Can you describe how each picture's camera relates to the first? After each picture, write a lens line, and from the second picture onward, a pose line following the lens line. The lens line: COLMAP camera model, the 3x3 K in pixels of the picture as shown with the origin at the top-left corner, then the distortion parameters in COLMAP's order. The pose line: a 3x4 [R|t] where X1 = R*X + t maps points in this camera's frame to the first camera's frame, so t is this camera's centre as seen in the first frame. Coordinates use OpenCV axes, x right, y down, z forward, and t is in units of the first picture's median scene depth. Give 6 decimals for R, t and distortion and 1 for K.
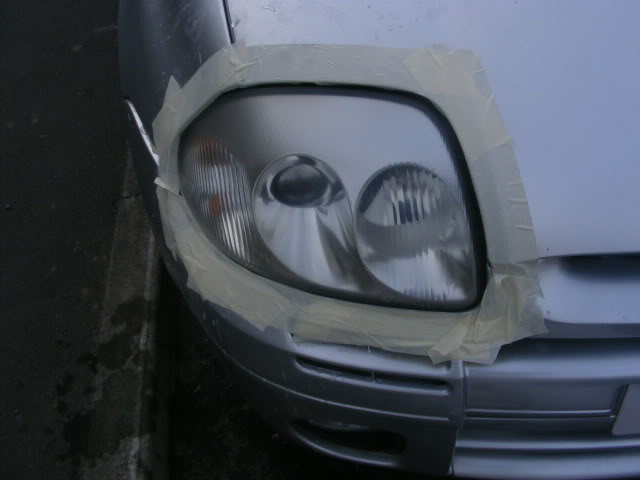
lens RADIAL K [[726.7, 0, 320.0], [0, 726.7, 240.0], [0, 0, 1]] dist [-0.323667, 0.415295]
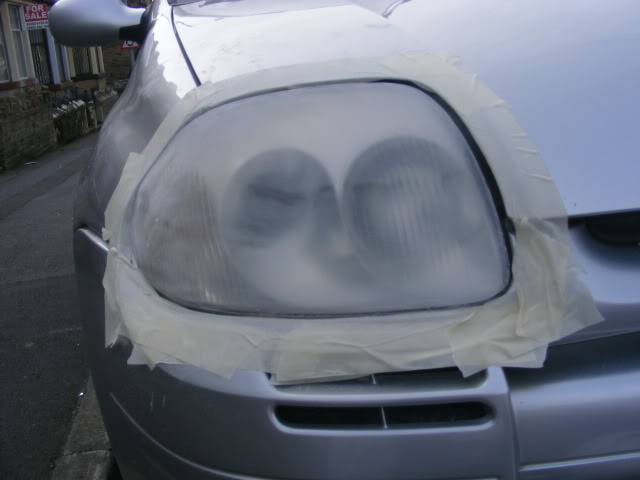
lens RADIAL K [[726.7, 0, 320.0], [0, 726.7, 240.0], [0, 0, 1]] dist [-0.323667, 0.415295]
pose [[0.997006, -0.035945, 0.068466, -0.031673], [0.068579, 0.820111, -0.568079, 0.439055], [-0.035731, 0.571074, 0.820121, 0.314213]]
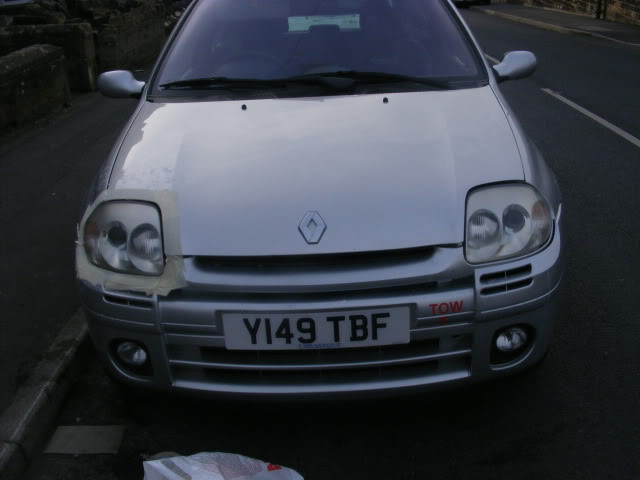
lens RADIAL K [[726.7, 0, 320.0], [0, 726.7, 240.0], [0, 0, 1]] dist [-0.323667, 0.415295]
pose [[0.992672, 0.080724, -0.089917, 0.990309], [-0.112078, 0.893220, -0.435428, 1.038730], [0.045166, 0.442315, 0.895722, -1.415812]]
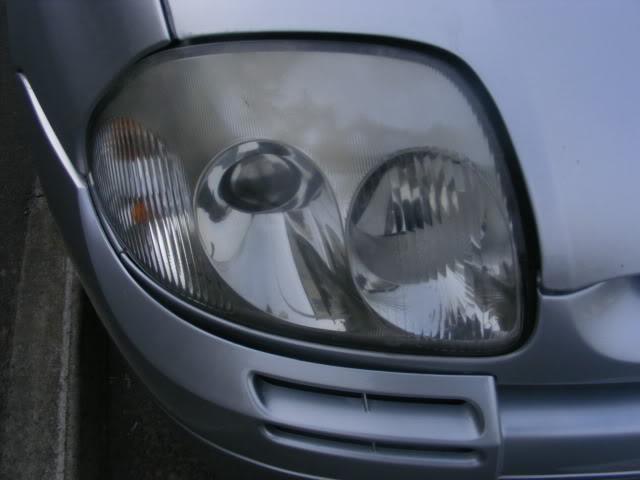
lens RADIAL K [[726.7, 0, 320.0], [0, 726.7, 240.0], [0, 0, 1]] dist [-0.323667, 0.415295]
pose [[0.995310, -0.041299, 0.087480, -0.033441], [0.038745, 0.998778, 0.030694, -0.039908], [-0.088640, -0.027160, 0.995693, 0.299969]]
